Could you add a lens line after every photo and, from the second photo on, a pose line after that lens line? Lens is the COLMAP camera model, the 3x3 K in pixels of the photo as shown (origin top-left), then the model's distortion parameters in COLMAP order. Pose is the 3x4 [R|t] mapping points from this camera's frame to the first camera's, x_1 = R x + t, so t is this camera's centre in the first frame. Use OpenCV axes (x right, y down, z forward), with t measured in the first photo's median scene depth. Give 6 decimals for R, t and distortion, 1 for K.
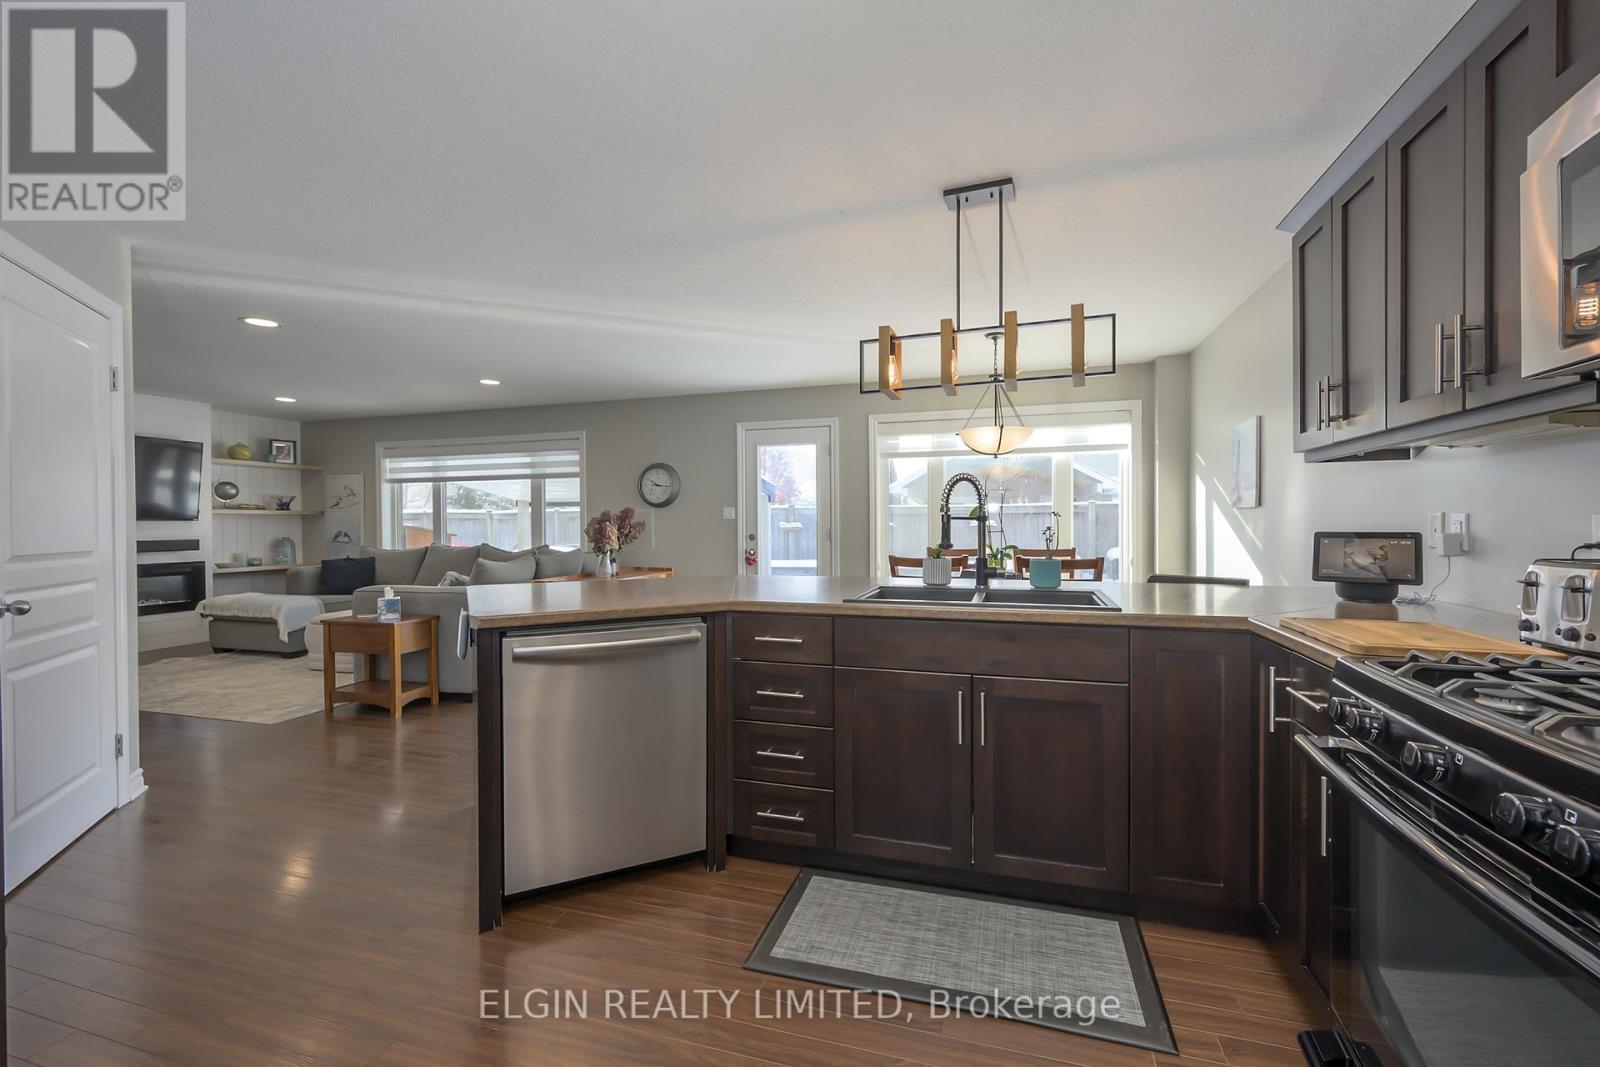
lens RADIAL K [[634.1, 0, 832.5], [0, 634.1, 529.1], [0, 0, 1]] dist [0.005315, -0.000266]
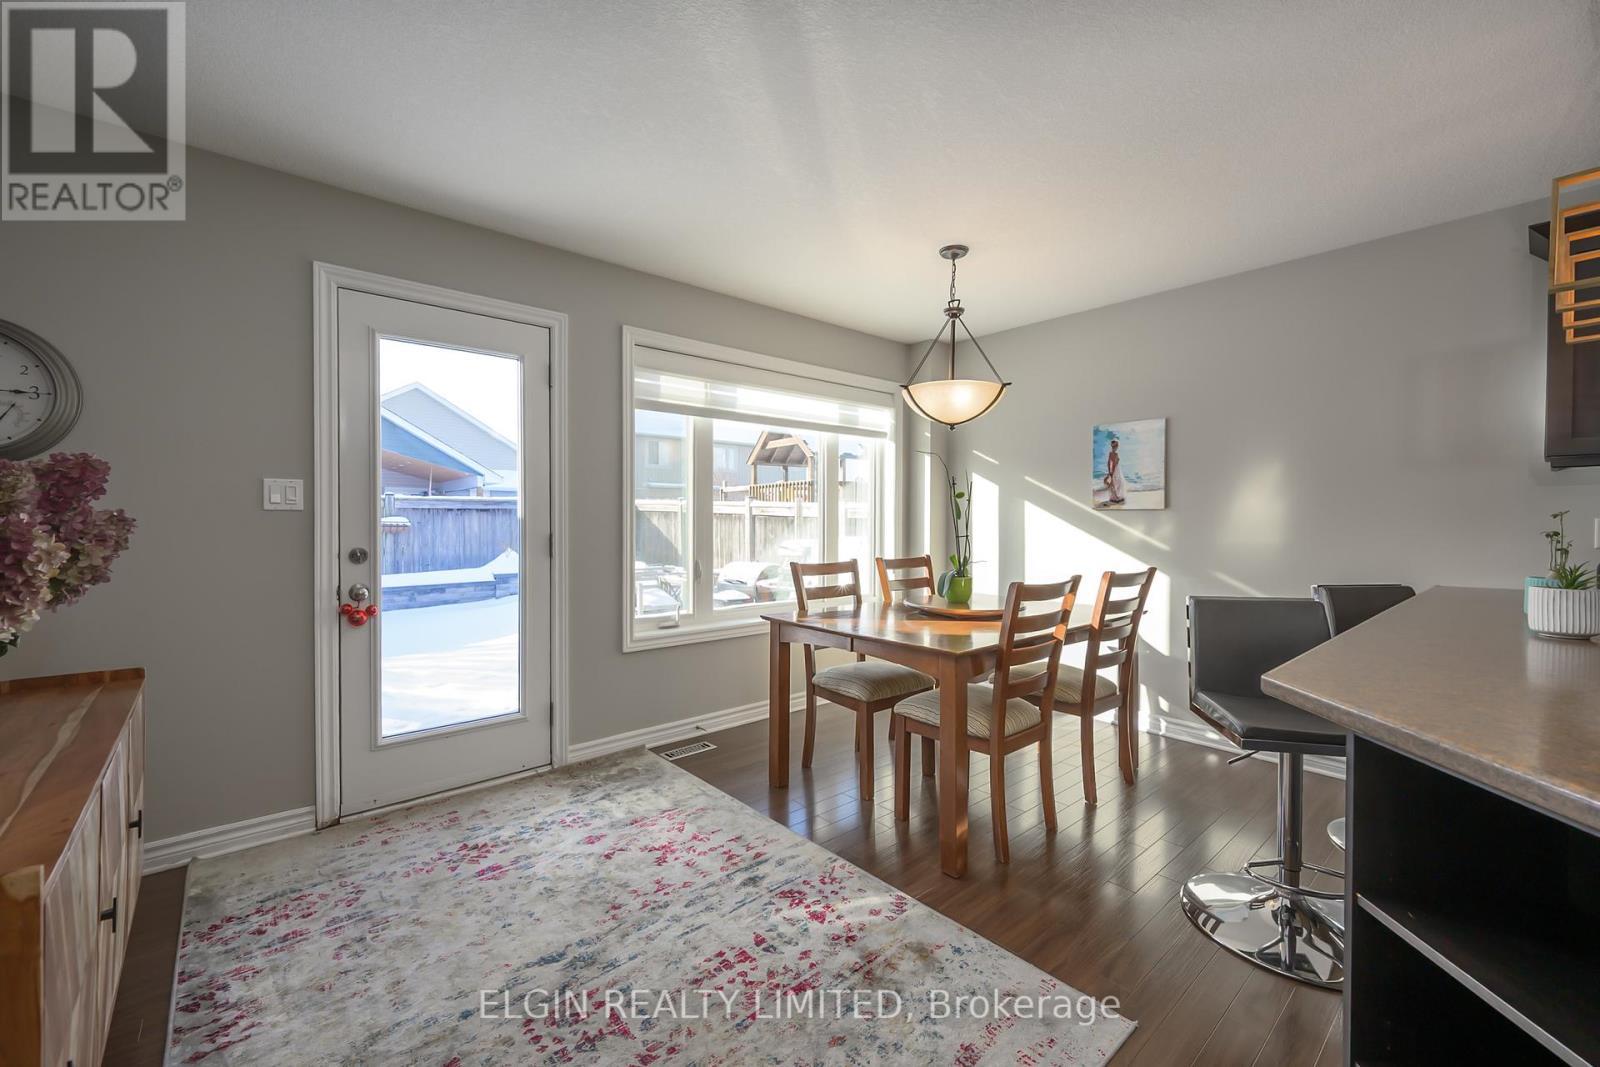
lens RADIAL K [[660.9, 0, 785.8], [0, 660.9, 526.2], [0, 0, 1]] dist [0.004000, 0.000642]
pose [[0.575138, 0.001168, 0.818056, -0.289814], [0.001635, 0.999995, -0.002577, -0.003882], [-0.818055, 0.002819, 0.575133, 0.489479]]
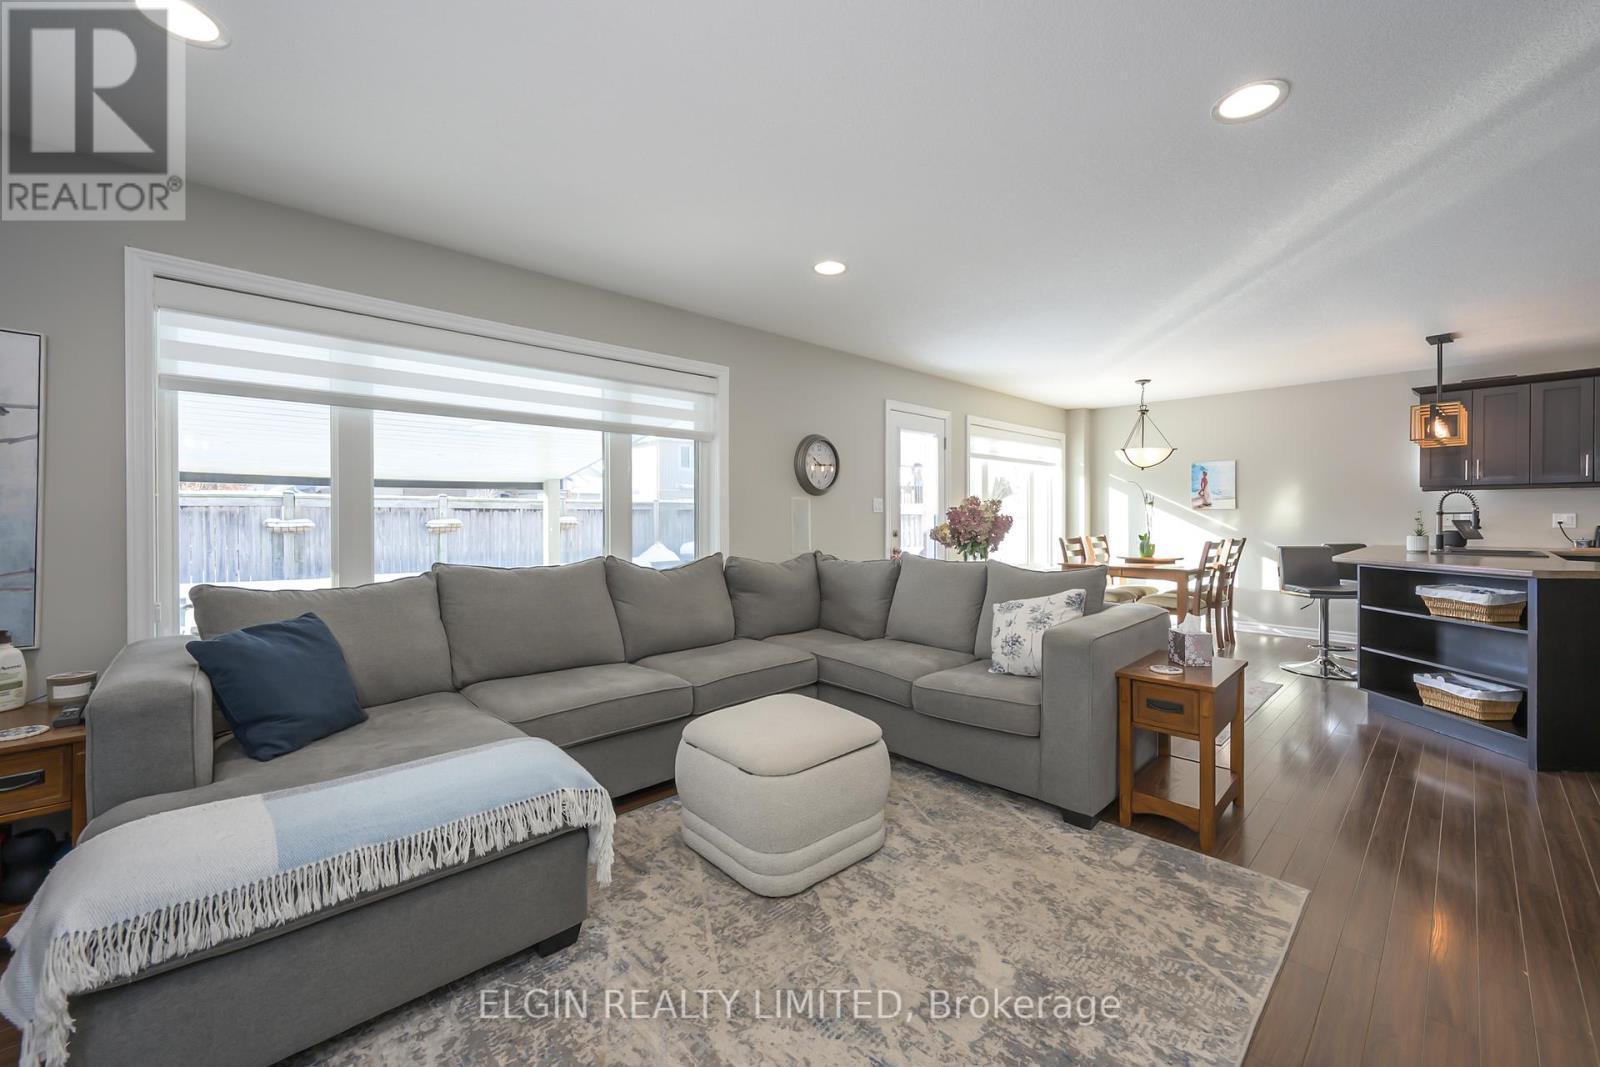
lens RADIAL K [[634.1, 0, 794.3], [0, 634.1, 515.6], [0, 0, 1]] dist [0.005315, -0.000266]
pose [[0.532627, 0.007529, 0.846317, -0.858228], [0.008725, 0.999858, -0.014386, -0.000243], [-0.846305, 0.015047, 0.532486, 0.600901]]
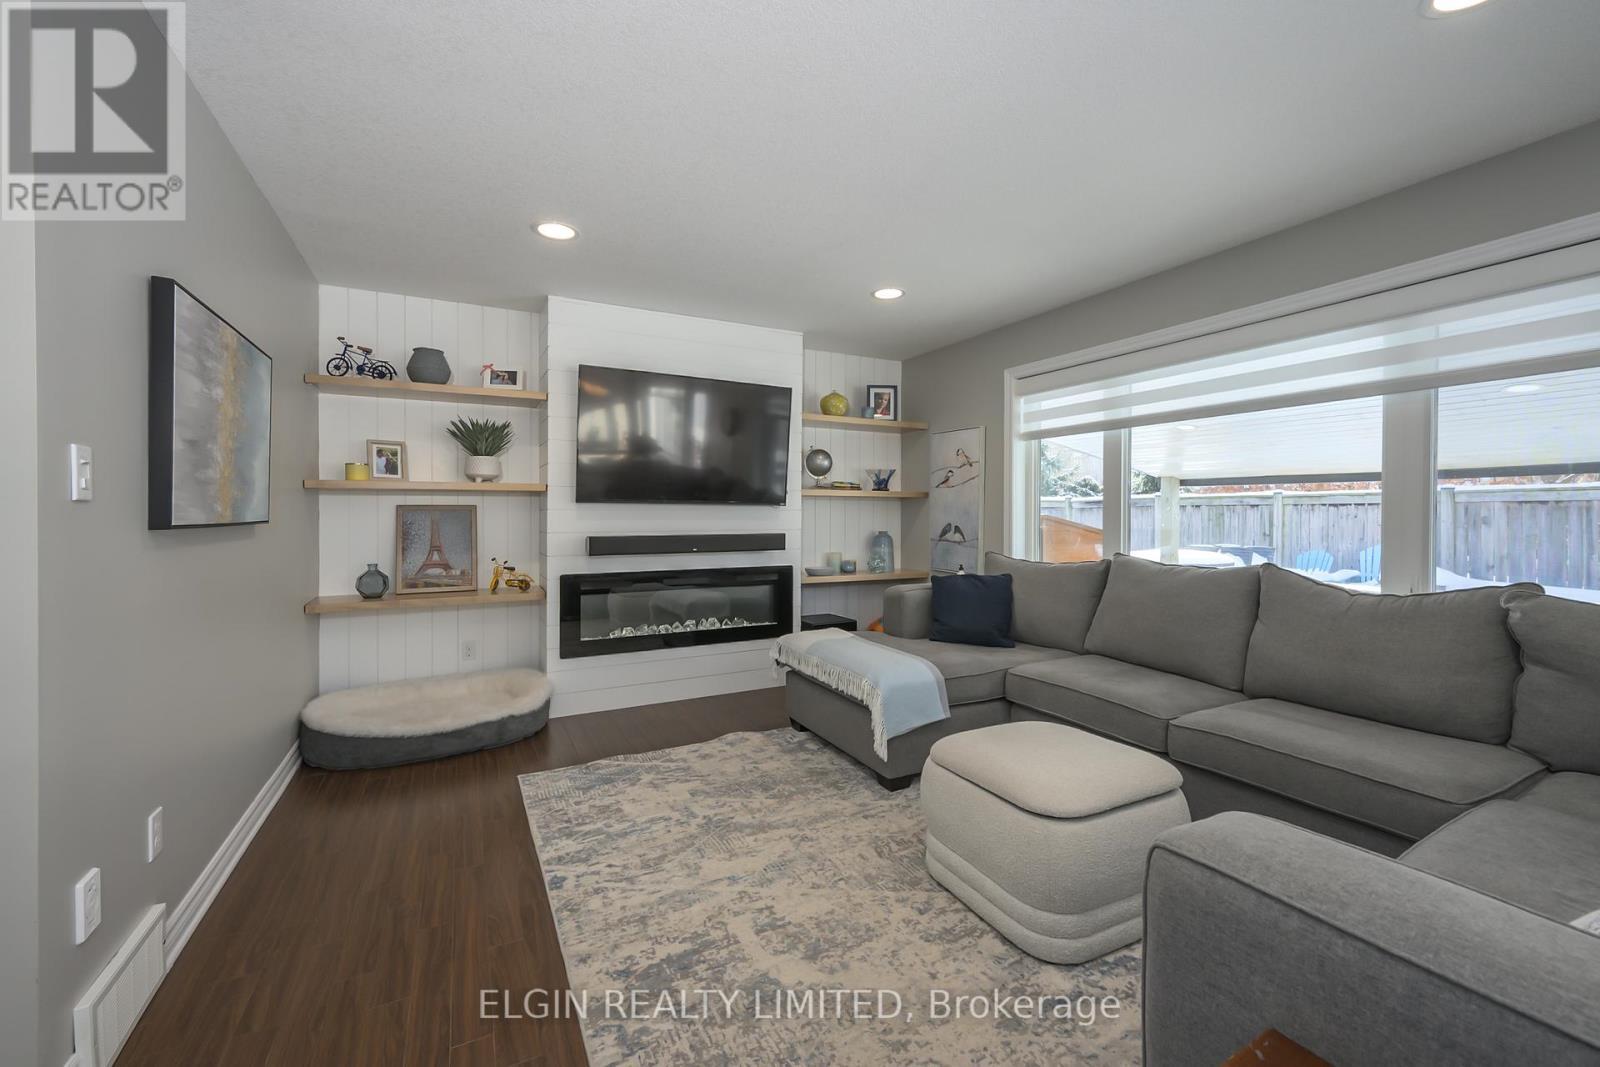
lens RADIAL K [[634.1, 0, 810.4], [0, 634.1, 519.9], [0, 0, 1]] dist [0.005315, -0.000266]
pose [[0.685062, 0.014583, -0.728339, -0.444726], [-0.013818, 0.999880, 0.007023, -0.002911], [0.728354, 0.005253, 0.685181, 0.509345]]
